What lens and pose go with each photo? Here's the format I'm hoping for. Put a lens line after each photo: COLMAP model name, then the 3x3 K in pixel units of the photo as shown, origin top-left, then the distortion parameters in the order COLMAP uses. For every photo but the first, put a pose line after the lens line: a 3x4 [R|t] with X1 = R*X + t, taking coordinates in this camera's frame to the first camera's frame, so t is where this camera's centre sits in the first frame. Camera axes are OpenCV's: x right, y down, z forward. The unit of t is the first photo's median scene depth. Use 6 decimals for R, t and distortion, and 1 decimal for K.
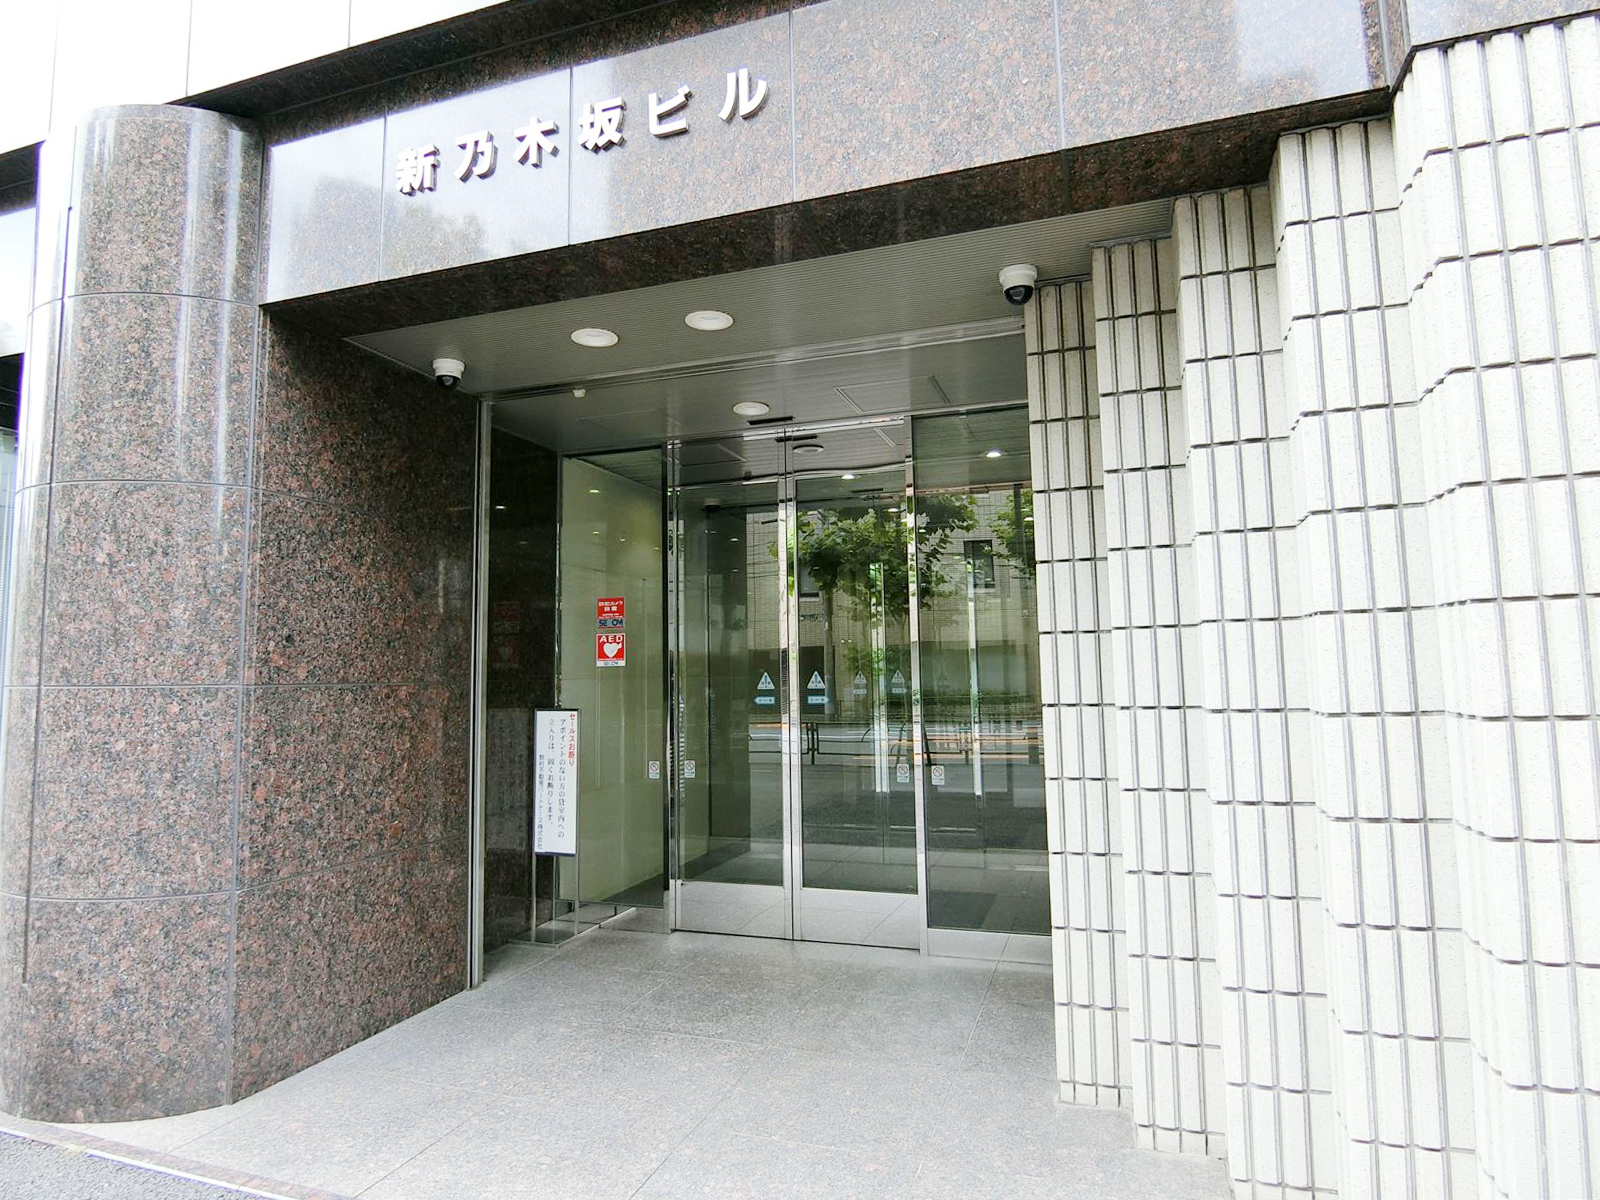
lens RADIAL K [[930.7, 0, 799.6], [0, 930.7, 588.1], [0, 0, 1]] dist [0.003908, -0.013828]
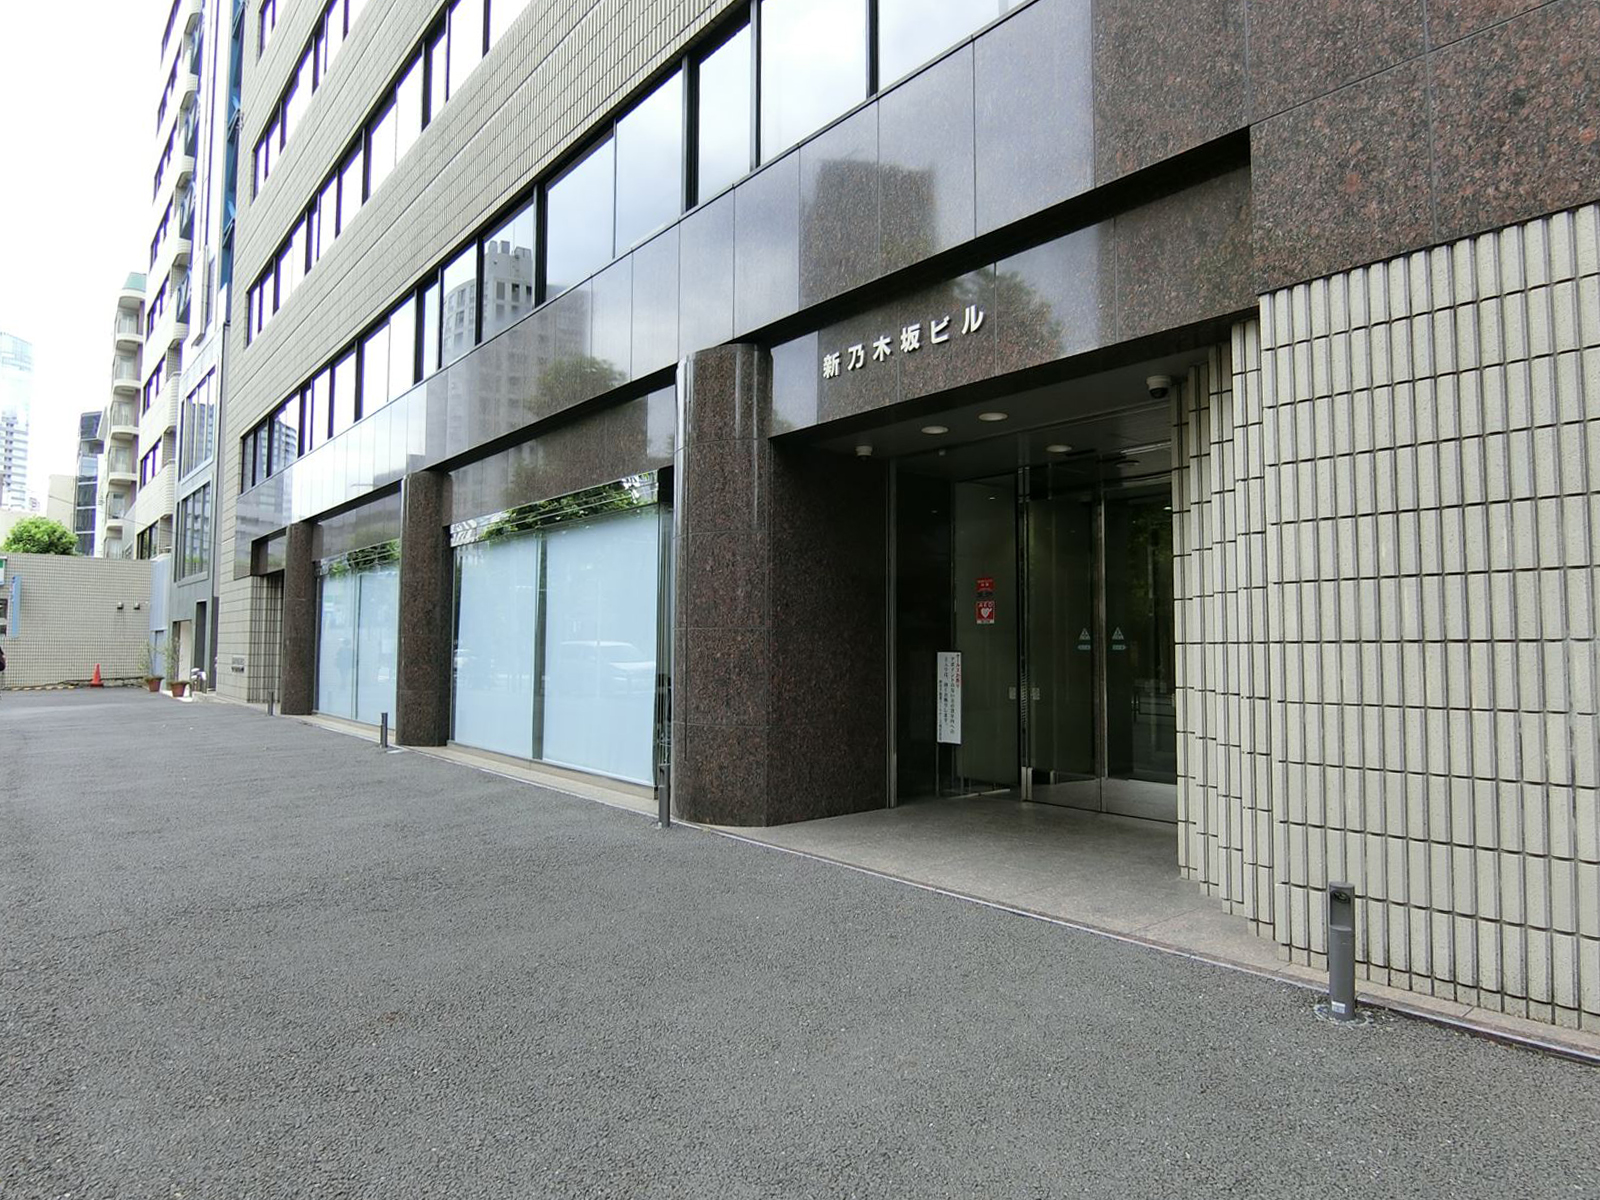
lens RADIAL K [[930.7, 0, 799.6], [0, 930.7, 588.1], [0, 0, 1]] dist [0.003908, -0.013828]
pose [[0.858799, -0.013021, -0.512147, 0.512606], [0.030892, 0.999174, 0.026399, -0.034818], [0.511380, -0.038493, 0.858492, -0.716076]]
